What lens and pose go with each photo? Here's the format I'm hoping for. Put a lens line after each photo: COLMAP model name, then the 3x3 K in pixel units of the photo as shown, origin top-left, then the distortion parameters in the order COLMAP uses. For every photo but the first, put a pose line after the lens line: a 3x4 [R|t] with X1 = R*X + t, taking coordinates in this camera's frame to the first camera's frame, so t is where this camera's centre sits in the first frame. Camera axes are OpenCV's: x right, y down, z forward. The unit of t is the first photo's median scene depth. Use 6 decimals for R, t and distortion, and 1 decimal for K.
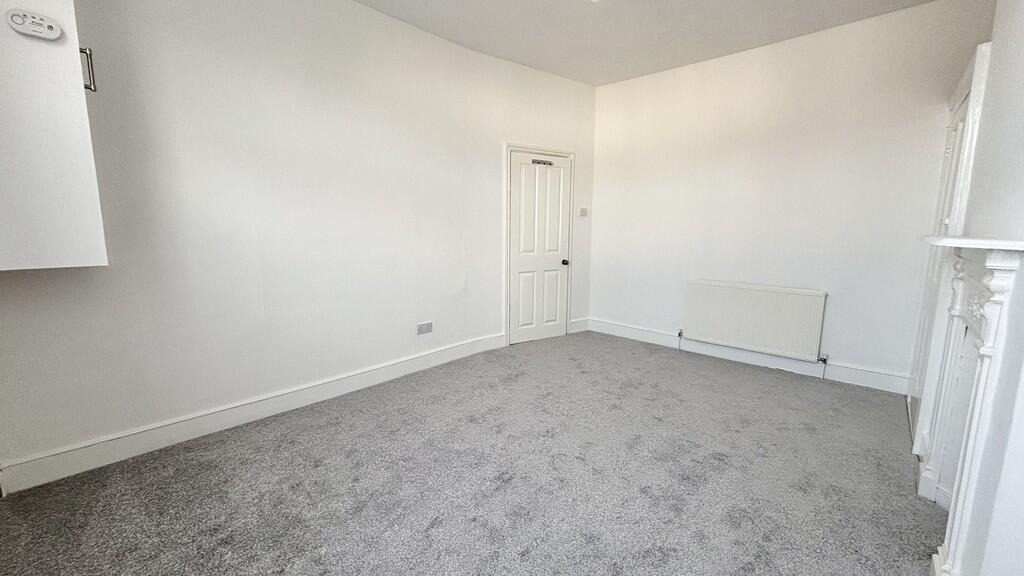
lens RADIAL K [[414.4, 0, 511.3], [0, 414.4, 288.6], [0, 0, 1]] dist [0.009457, -0.001504]
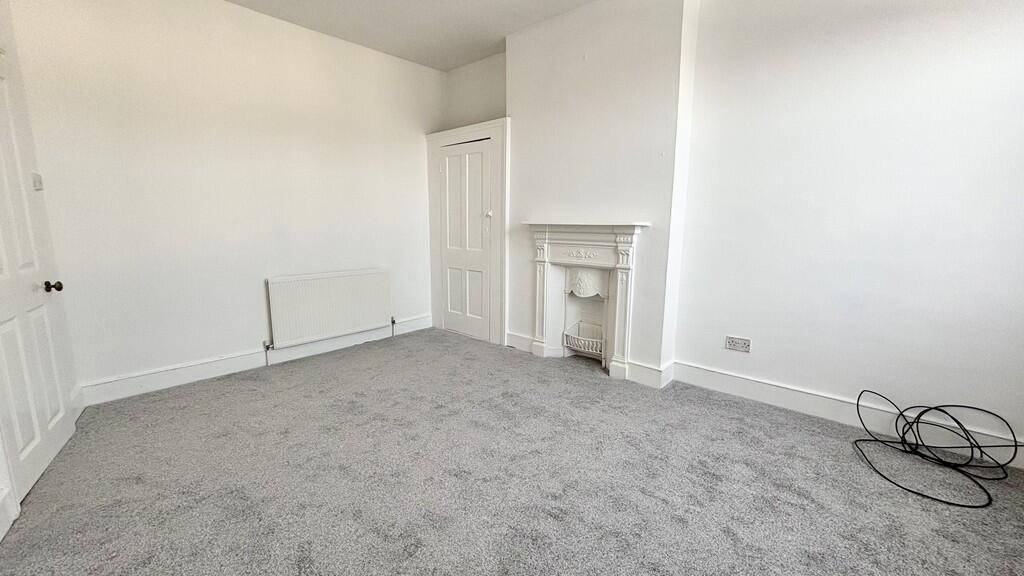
lens RADIAL K [[414.4, 0, 510.7], [0, 414.4, 285.6], [0, 0, 1]] dist [0.009457, -0.001504]
pose [[-0.015794, -0.166751, 0.985873, -0.457920], [0.144835, 0.975215, 0.167269, -0.088493], [-0.989330, 0.145430, 0.008749, 0.610487]]
